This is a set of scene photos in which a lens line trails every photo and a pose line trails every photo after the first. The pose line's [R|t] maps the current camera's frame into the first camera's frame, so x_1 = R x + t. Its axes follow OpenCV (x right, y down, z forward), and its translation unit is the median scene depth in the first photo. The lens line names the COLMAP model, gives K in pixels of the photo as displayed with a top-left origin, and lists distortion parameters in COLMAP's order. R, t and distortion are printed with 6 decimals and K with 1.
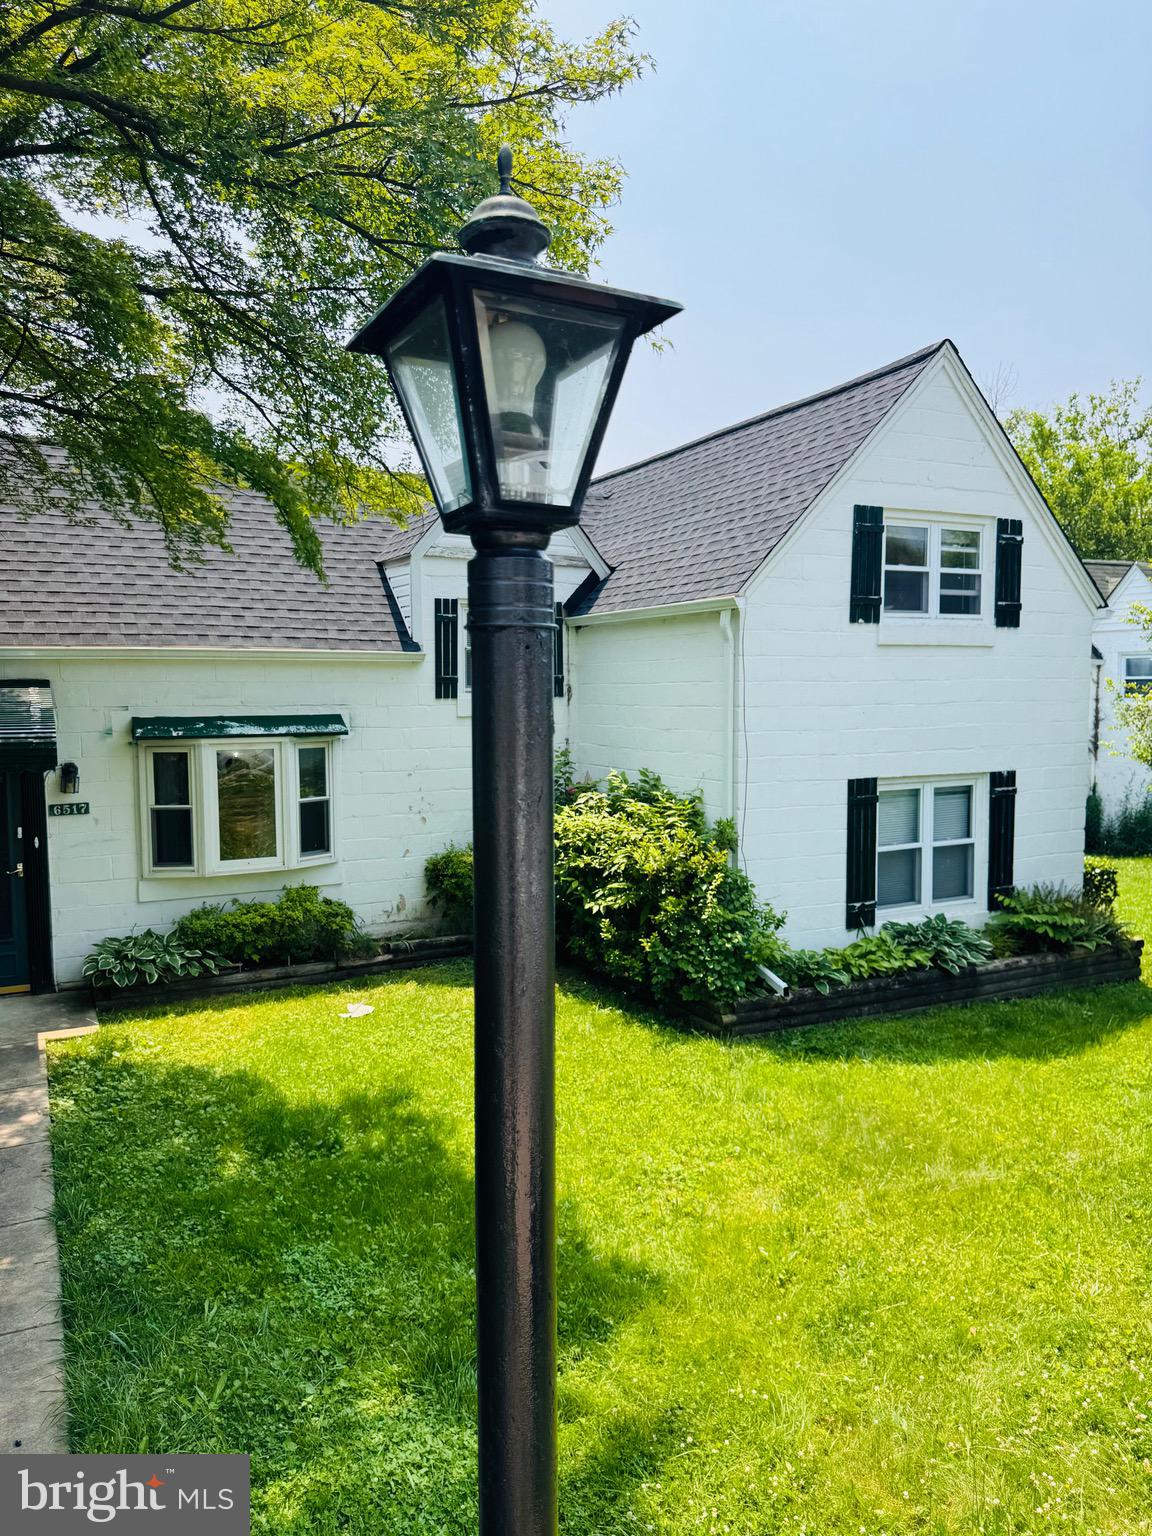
lens RADIAL K [[1066.6, 0, 576.0], [0, 1066.6, 768.0], [0, 0, 1]] dist [0.049057, -0.000006]
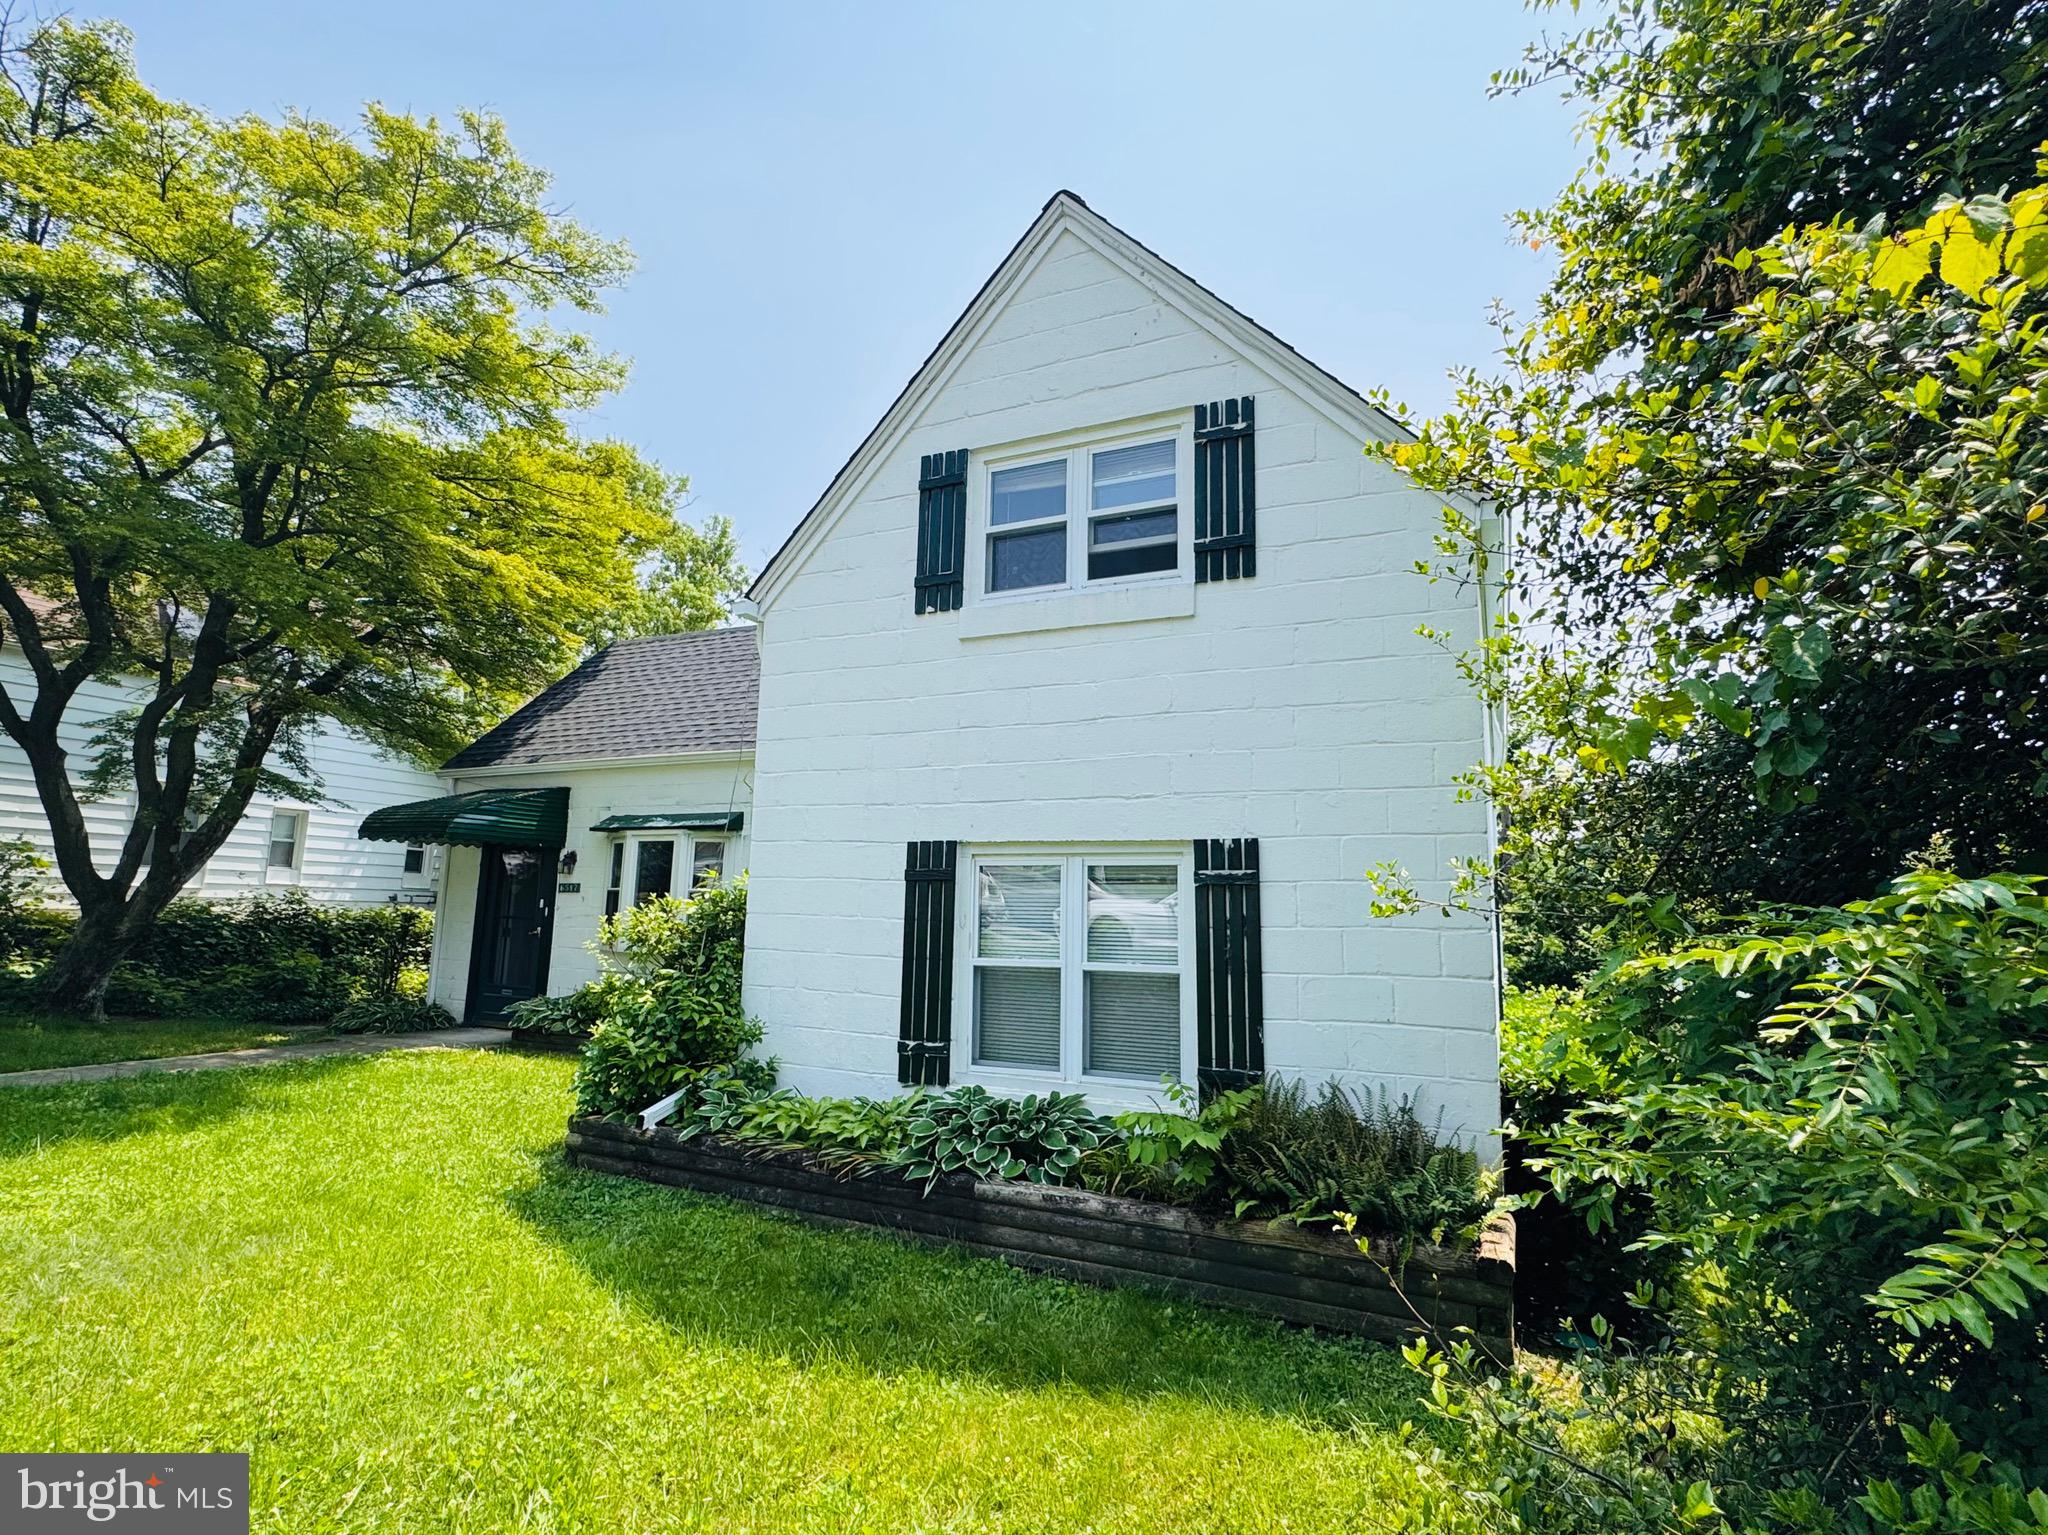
lens RADIAL K [[984.4, 0, 1024.0], [0, 984.4, 767.5], [0, 0, 1]] dist [0.000125, -0.000018]
pose [[0.636341, -0.093925, -0.765669, 0.756216], [-0.087639, 0.977331, -0.192726, 0.074917], [0.766414, 0.189742, 0.613684, 0.663988]]
